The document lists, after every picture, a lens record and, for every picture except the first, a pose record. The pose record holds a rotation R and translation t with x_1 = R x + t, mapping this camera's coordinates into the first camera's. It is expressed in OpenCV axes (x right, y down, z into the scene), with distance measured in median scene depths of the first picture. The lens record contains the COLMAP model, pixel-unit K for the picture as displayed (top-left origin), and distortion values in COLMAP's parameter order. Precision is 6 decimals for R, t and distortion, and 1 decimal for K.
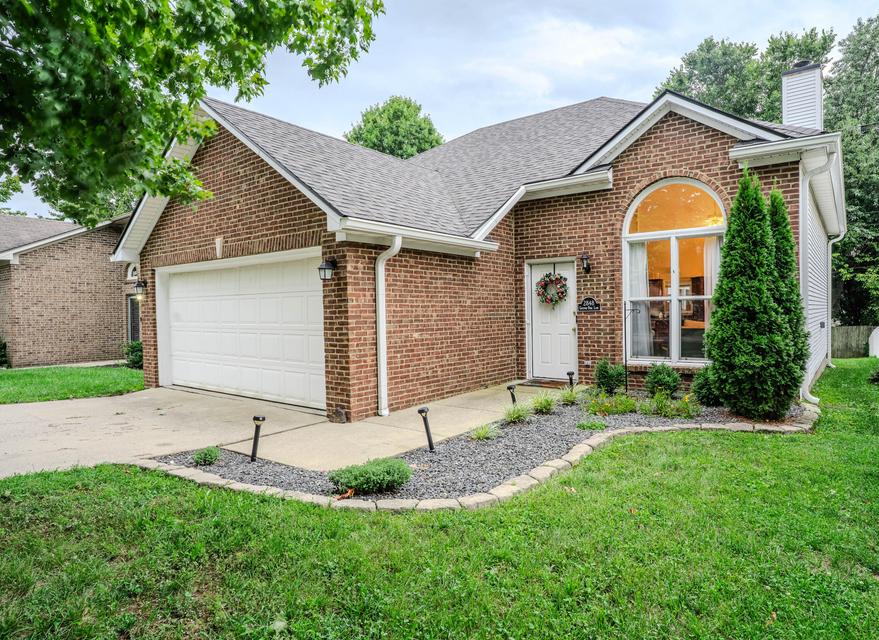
lens RADIAL K [[520.0, 0, 440.3], [0, 520.0, 318.1], [0, 0, 1]] dist [-0.020720, -0.000052]
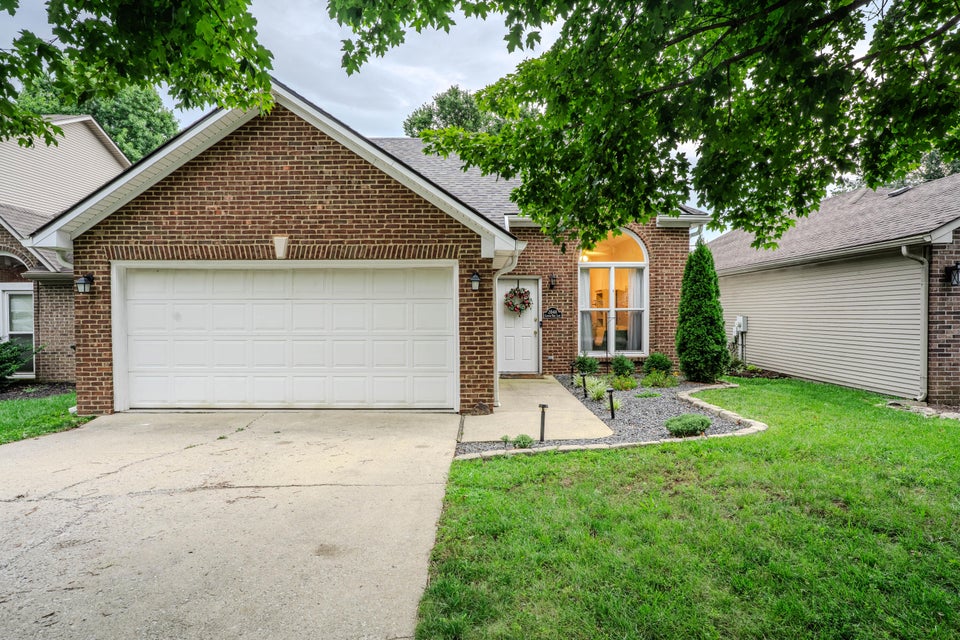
lens RADIAL K [[527.2, 0, 480.6], [0, 527.2, 318.7], [0, 0, 1]] dist [-0.043529, 0.028500]
pose [[0.798689, 0.003531, 0.601734, -0.678970], [0.002212, 0.999959, -0.008804, -0.001094], [-0.601740, 0.008362, 0.798648, 0.050471]]
